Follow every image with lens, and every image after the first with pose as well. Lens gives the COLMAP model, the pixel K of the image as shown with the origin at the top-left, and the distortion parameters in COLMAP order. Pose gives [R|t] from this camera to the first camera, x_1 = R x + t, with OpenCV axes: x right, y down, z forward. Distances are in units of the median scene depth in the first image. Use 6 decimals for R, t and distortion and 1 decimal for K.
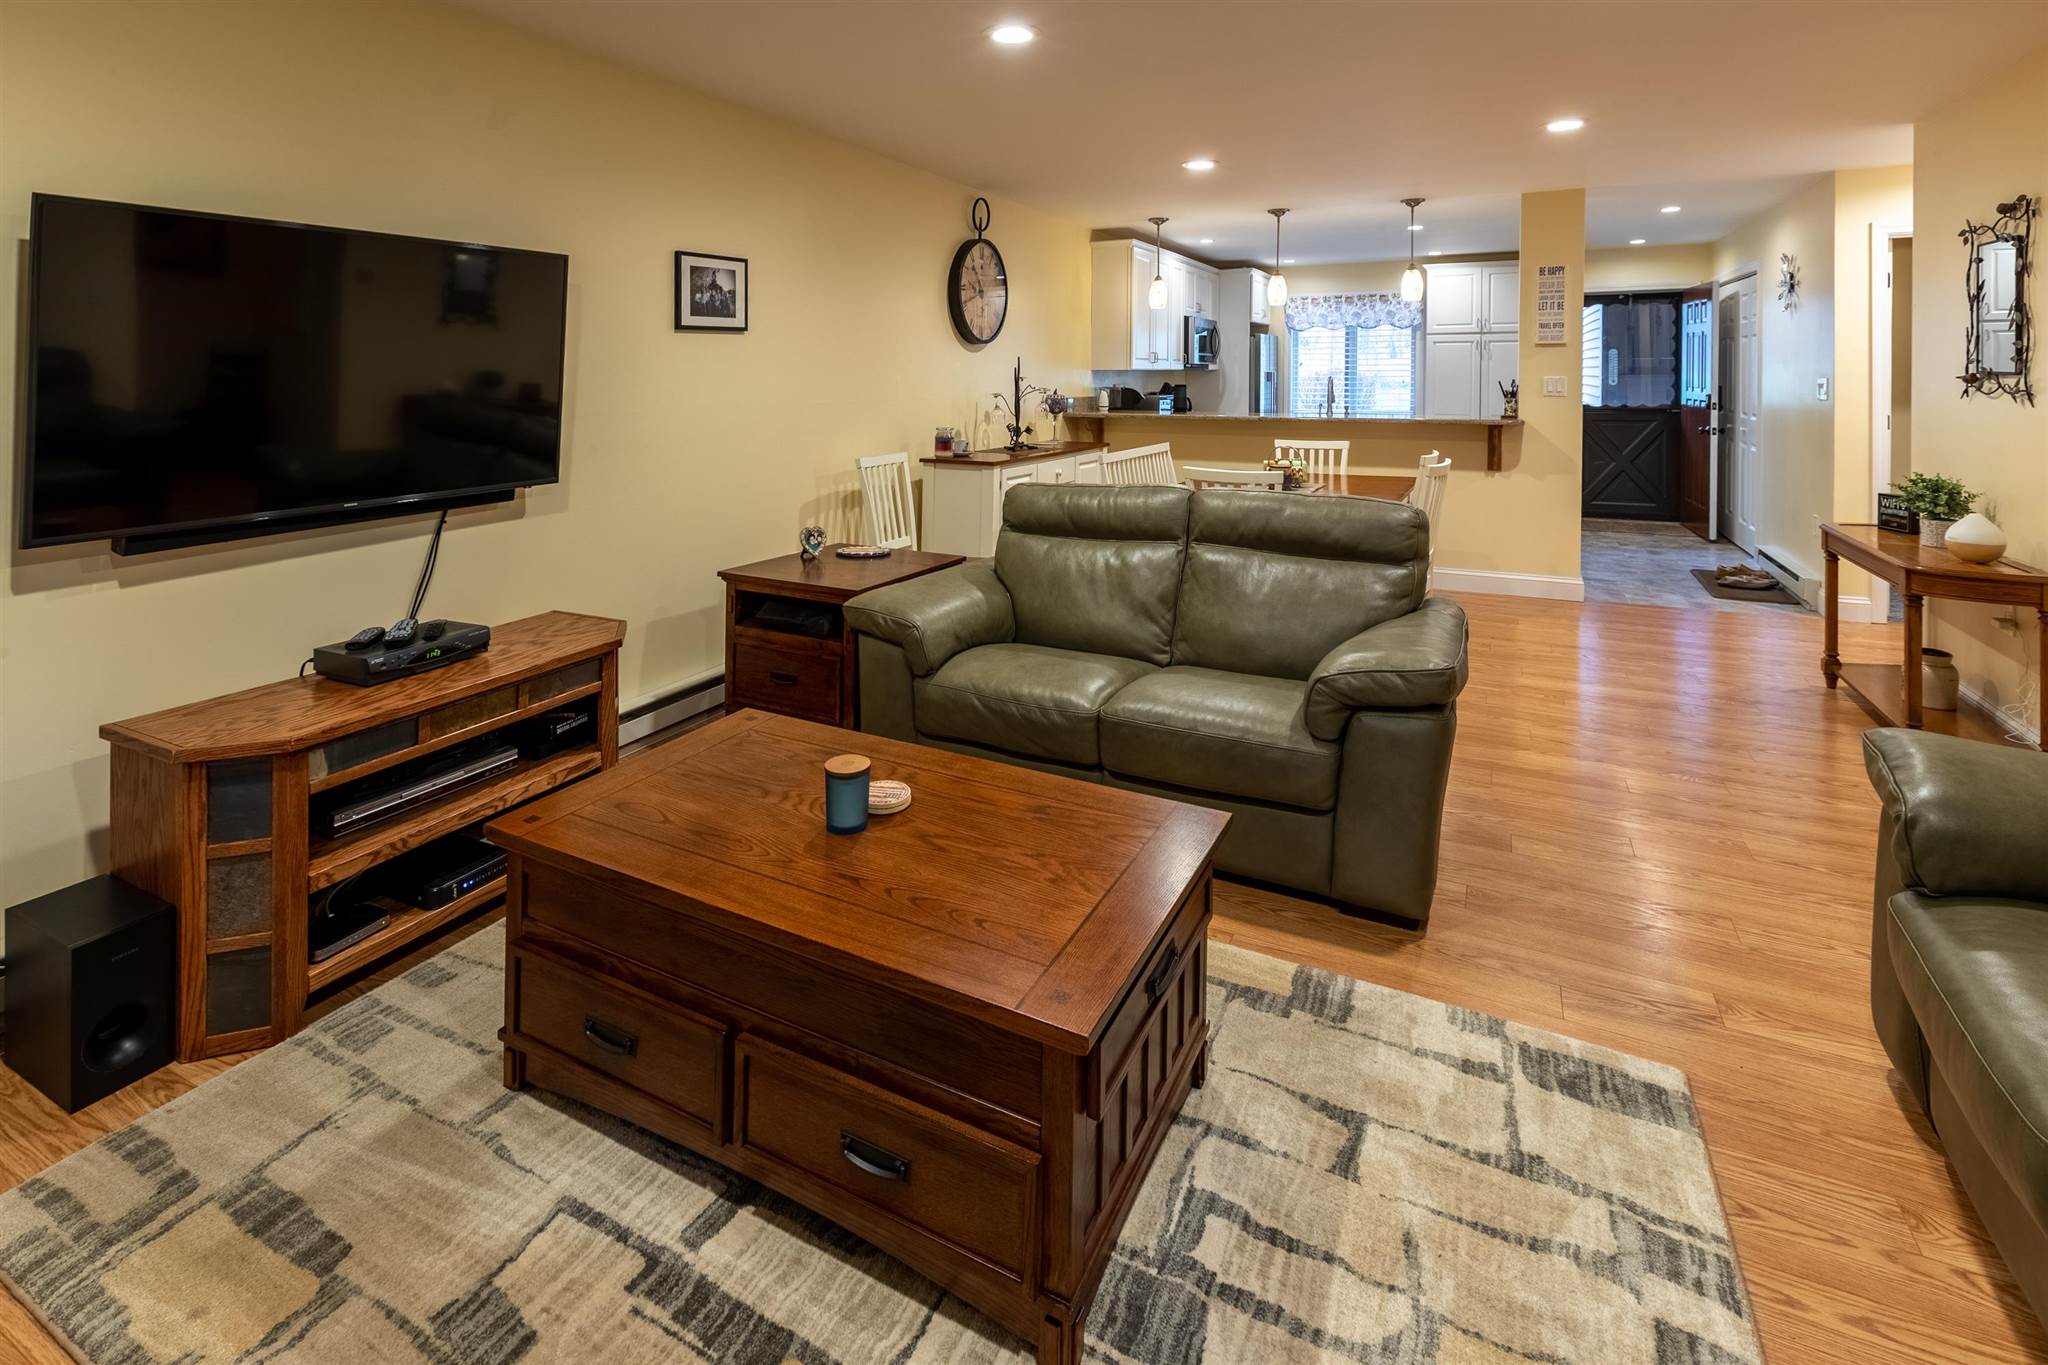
lens RADIAL K [[962.1, 0, 995.8], [0, 962.1, 400.0], [0, 0, 1]] dist [-0.000073, -0.000107]
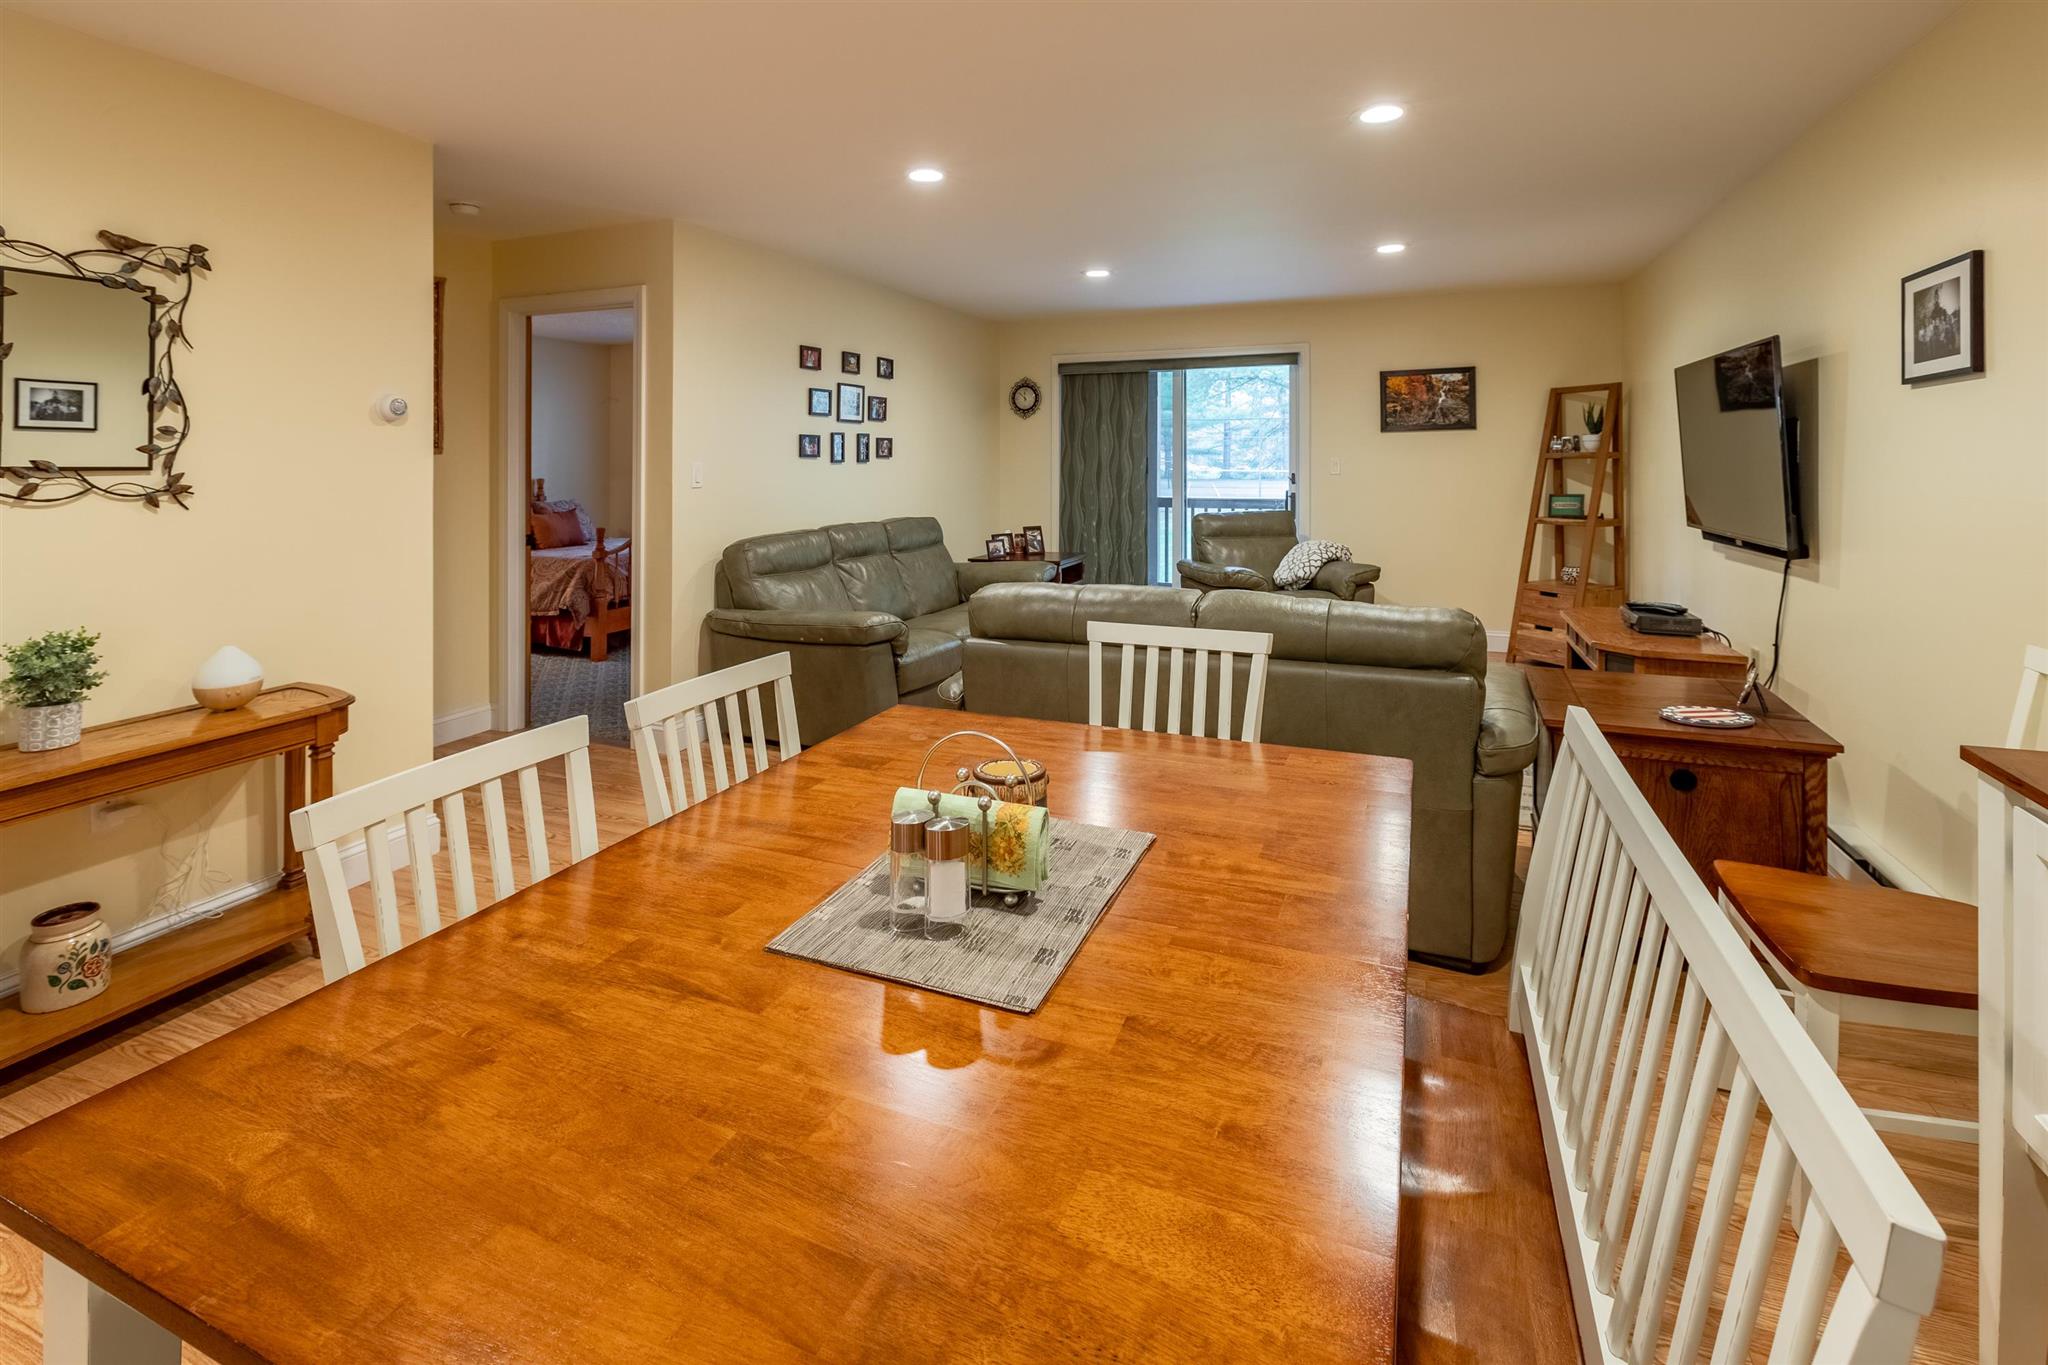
lens RADIAL K [[964.4, 0, 1001.6], [0, 964.4, 470.3], [0, 0, 1]] dist [0.001860, 0.000252]
pose [[-0.995995, 0.012447, -0.088537, 0.220730], [0.008674, 0.999043, 0.042869, -0.024454], [0.088986, 0.041930, -0.995150, 0.879774]]
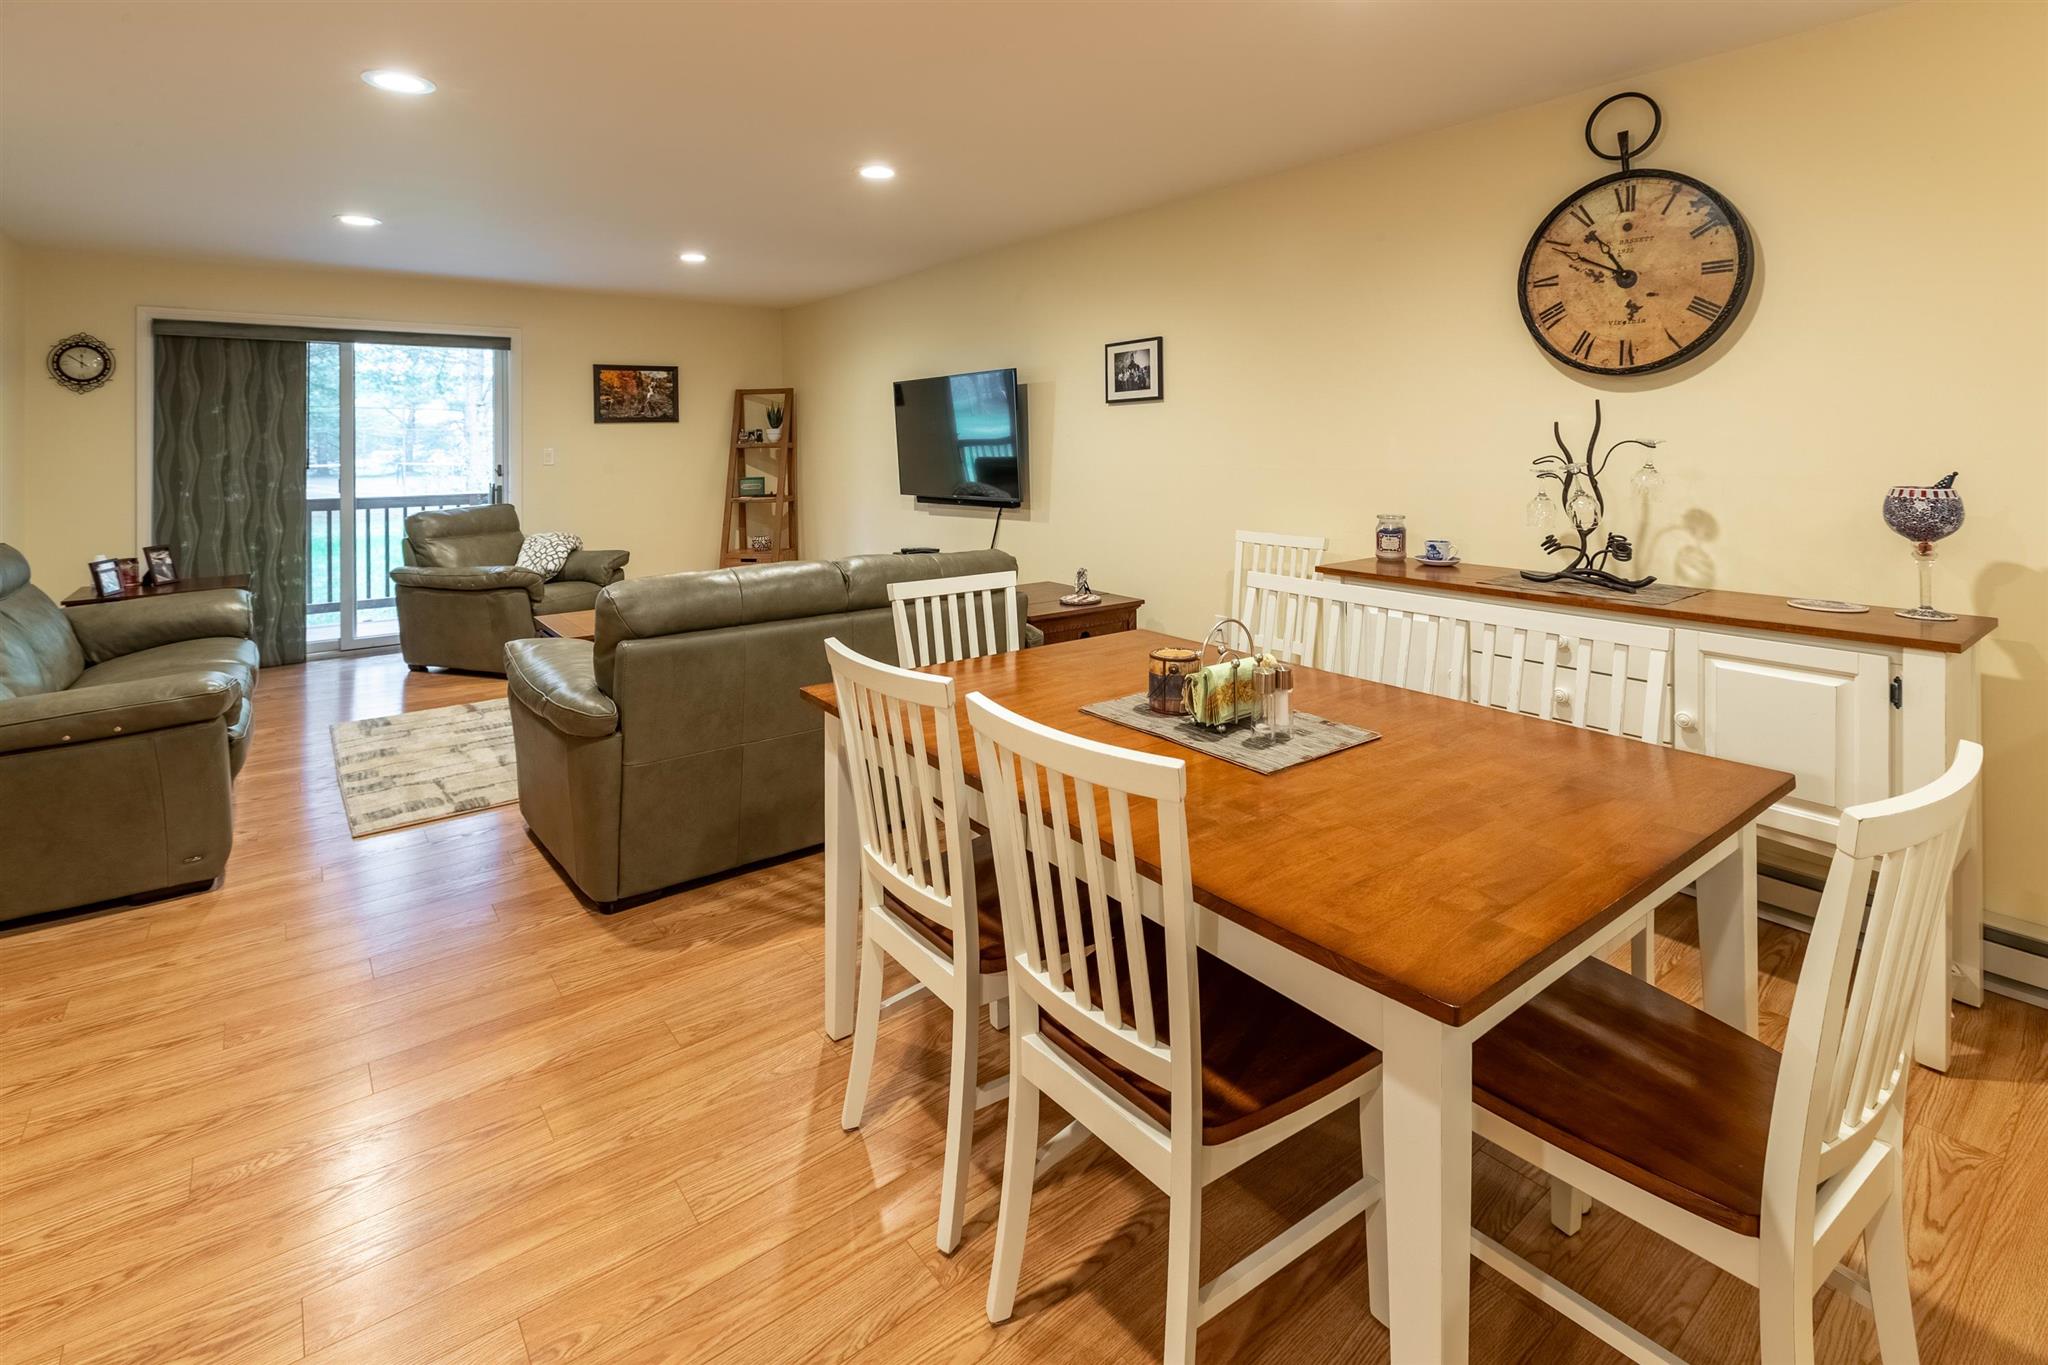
lens RADIAL K [[953.2, 0, 1019.6], [0, 953.2, 450.9], [0, 0, 1]] dist [-0.003142, -0.000589]
pose [[-0.410973, 0.016426, -0.911499, 0.481515], [-0.015683, 0.999562, 0.025084, -0.020682], [0.911512, 0.024604, -0.410536, 0.752063]]
